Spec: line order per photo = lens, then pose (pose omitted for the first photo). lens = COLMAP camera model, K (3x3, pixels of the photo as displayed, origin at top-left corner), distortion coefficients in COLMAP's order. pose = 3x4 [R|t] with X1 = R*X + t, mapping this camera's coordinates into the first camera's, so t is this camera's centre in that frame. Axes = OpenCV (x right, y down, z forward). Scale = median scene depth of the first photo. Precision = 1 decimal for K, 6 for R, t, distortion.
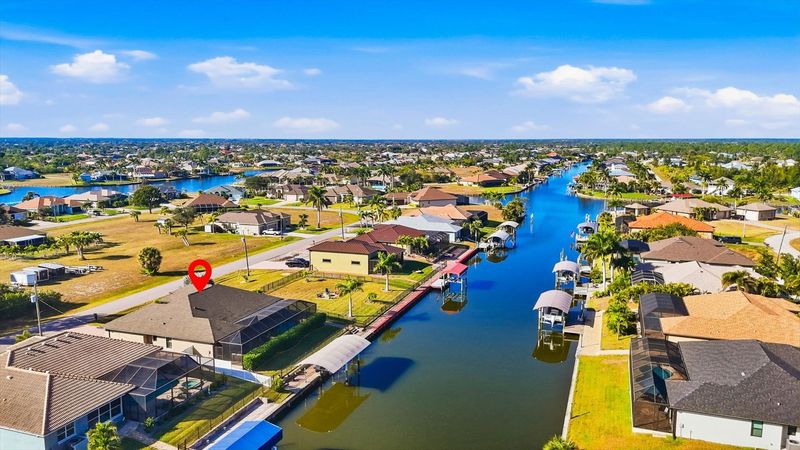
lens RADIAL K [[584.1, 0, 400.0], [0, 584.1, 225.0], [0, 0, 1]] dist [0.052565, -0.001150]
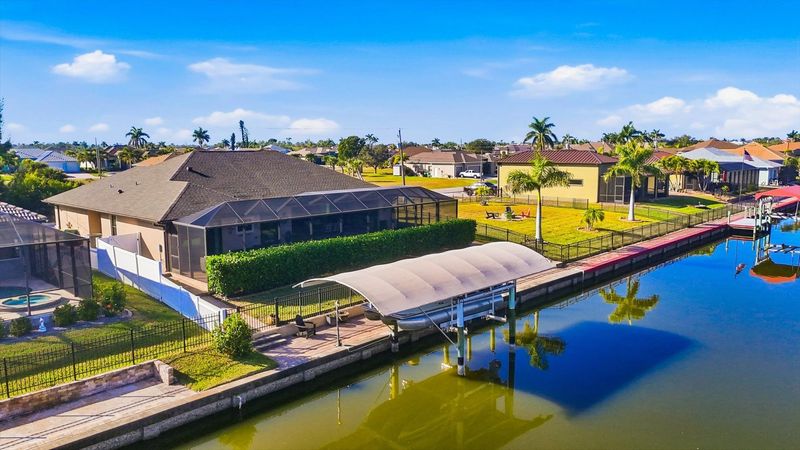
lens RADIAL K [[584.1, 0, 400.0], [0, 584.1, 225.0], [0, 0, 1]] dist [0.052565, -0.001150]
pose [[0.912263, 0.048947, -0.406669, 0.003840], [-0.053551, 0.998565, 0.000061, 0.138023], [0.406089, 0.021722, 0.913575, 0.493802]]
